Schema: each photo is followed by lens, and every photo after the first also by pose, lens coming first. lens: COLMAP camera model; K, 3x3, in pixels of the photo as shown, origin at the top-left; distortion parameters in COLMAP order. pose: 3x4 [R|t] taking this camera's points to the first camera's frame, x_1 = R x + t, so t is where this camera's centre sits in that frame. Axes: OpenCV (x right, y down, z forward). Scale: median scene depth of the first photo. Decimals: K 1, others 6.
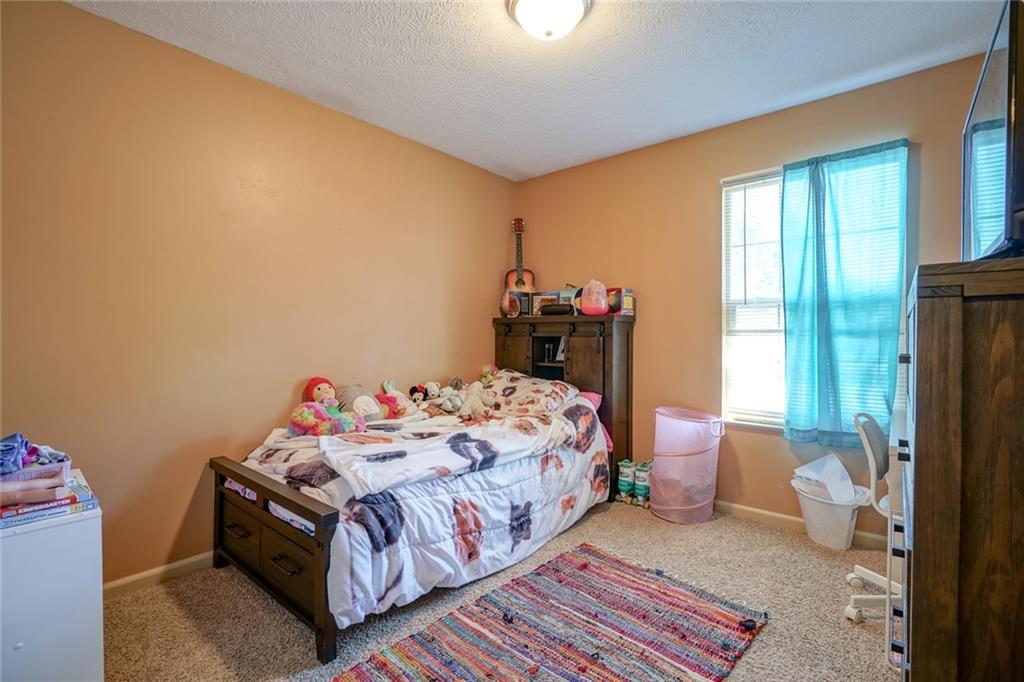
lens RADIAL K [[463.6, 0, 514.1], [0, 463.6, 339.3], [0, 0, 1]] dist [-0.001191, 0.000670]
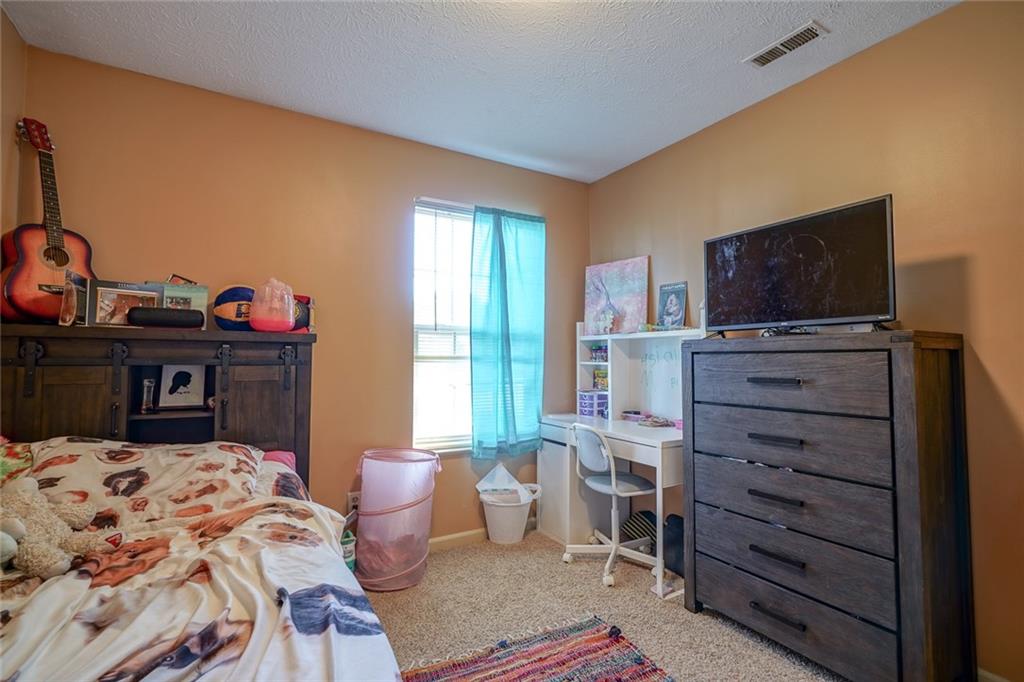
lens RADIAL K [[463.6, 0, 514.1], [0, 463.6, 339.3], [0, 0, 1]] dist [-0.001191, 0.000670]
pose [[0.333909, 0.036922, 0.941882, -0.363740], [0.004056, 0.999167, -0.040605, -0.015331], [-0.942597, 0.017379, 0.333481, 0.499493]]
